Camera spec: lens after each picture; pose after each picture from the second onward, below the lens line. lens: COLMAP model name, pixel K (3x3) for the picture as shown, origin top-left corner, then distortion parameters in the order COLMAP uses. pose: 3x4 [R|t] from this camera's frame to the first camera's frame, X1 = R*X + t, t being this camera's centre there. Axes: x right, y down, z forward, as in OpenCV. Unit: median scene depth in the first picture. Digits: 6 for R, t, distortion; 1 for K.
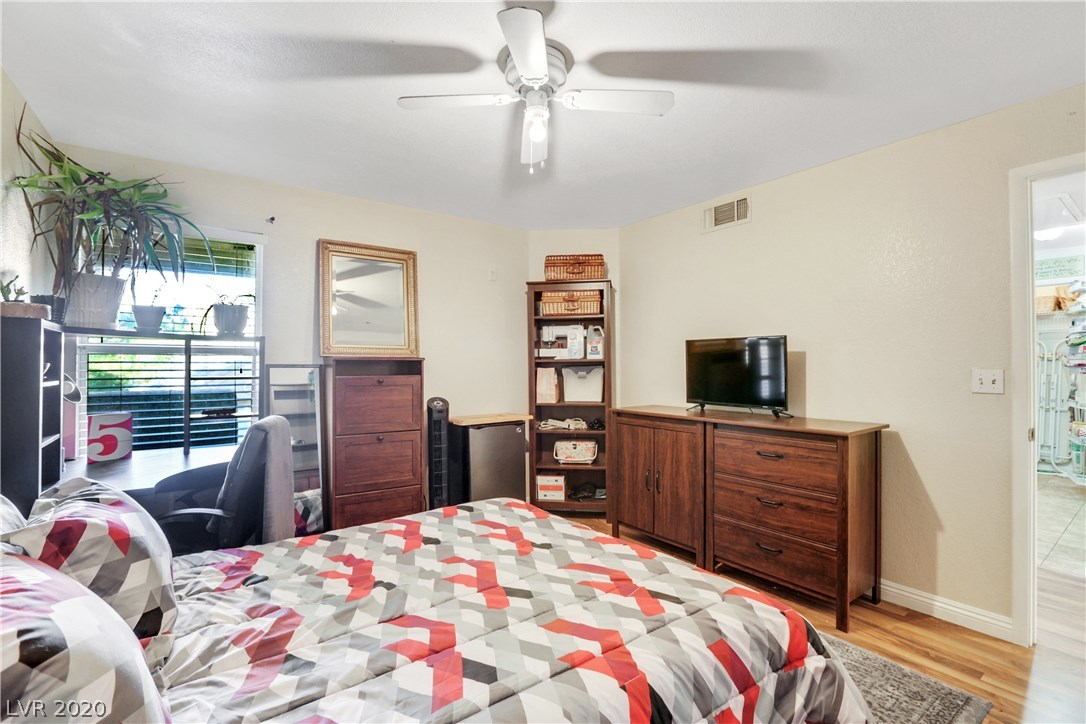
lens RADIAL K [[496.7, 0, 541.6], [0, 496.7, 362.6], [0, 0, 1]] dist [-0.047135, 0.000310]
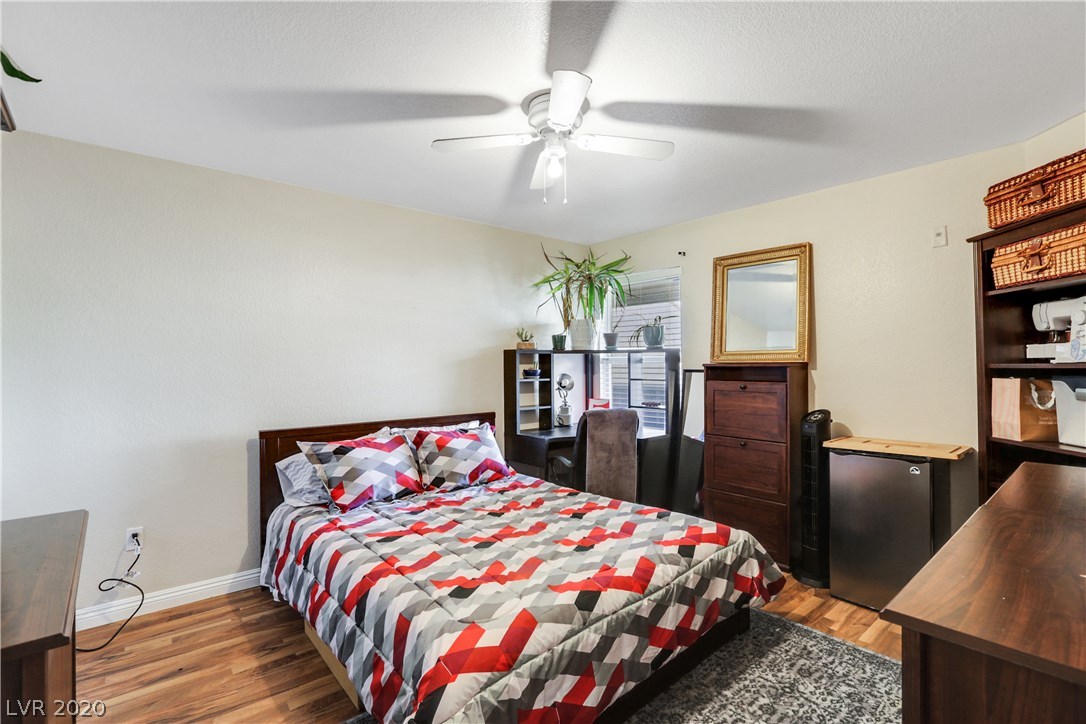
lens RADIAL K [[496.7, 0, 538.5], [0, 496.7, 361.5], [0, 0, 1]] dist [-0.047135, 0.000310]
pose [[0.078134, -0.007060, -0.996918, 0.646044], [0.006984, 0.999954, -0.006534, -0.010728], [0.996918, -0.006452, 0.078179, 0.514589]]
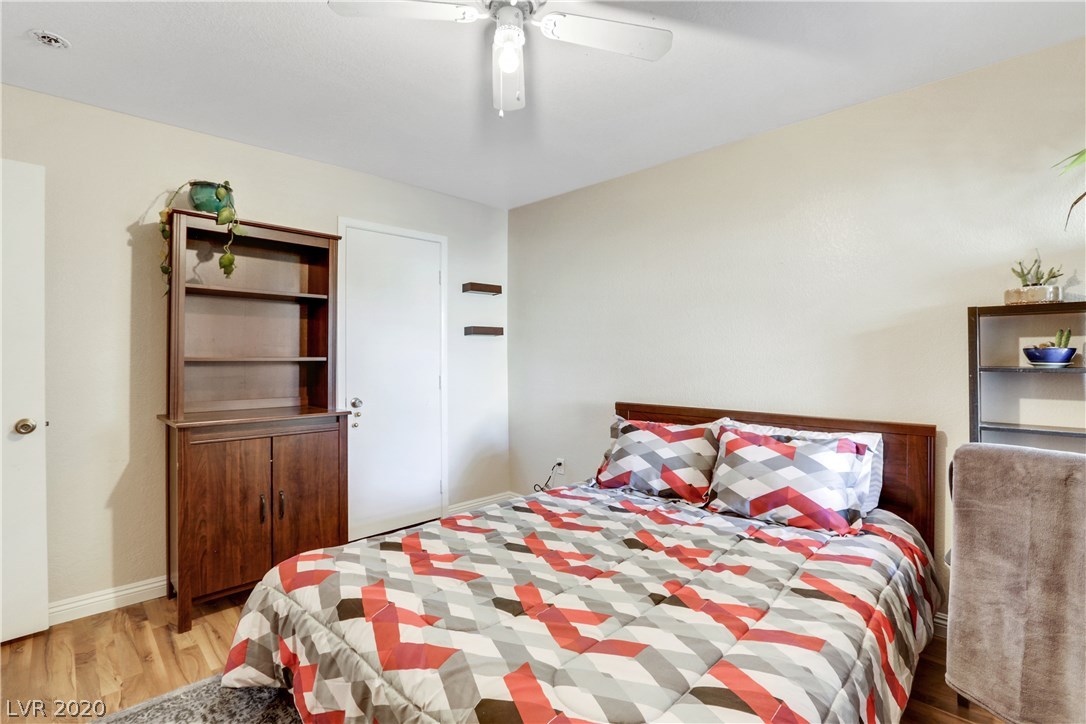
lens RADIAL K [[496.7, 0, 540.7], [0, 496.7, 353.9], [0, 0, 1]] dist [-0.047135, 0.000310]
pose [[-0.987465, 0.002036, -0.157826, 0.040166], [0.003056, 0.999976, -0.006217, 0.012143], [0.157810, -0.006621, -0.987447, 1.056305]]
